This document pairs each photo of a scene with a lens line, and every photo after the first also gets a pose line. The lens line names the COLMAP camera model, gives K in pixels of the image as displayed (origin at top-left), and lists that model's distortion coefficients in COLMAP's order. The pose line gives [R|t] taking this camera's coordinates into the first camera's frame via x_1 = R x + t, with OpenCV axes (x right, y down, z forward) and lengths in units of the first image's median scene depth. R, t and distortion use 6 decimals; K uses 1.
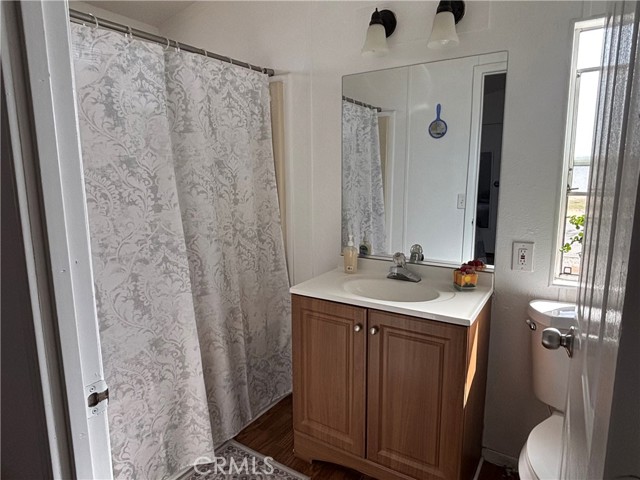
lens RADIAL K [[404.8, 0, 320.0], [0, 404.8, 240.0], [0, 0, 1]] dist [-0.000669, -0.000743]
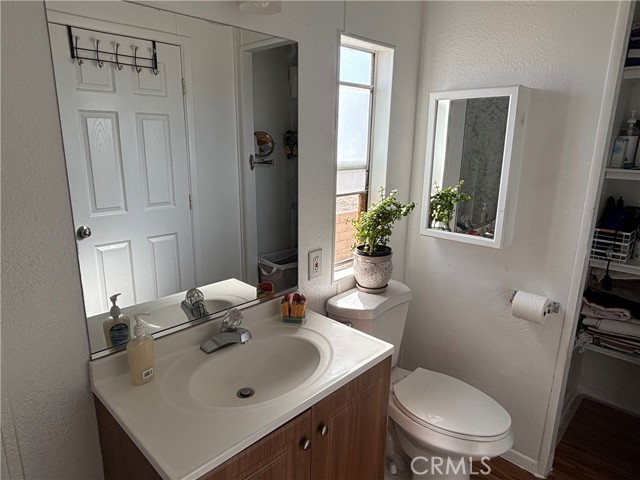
lens RADIAL K [[404.8, 0, 320.0], [0, 404.8, 240.0], [0, 0, 1]] dist [-0.000669, -0.000743]
pose [[0.202325, -0.225463, 0.953012, -0.431856], [0.144094, 0.969400, 0.198749, -0.215895], [-0.968660, 0.097111, 0.228621, 0.770739]]
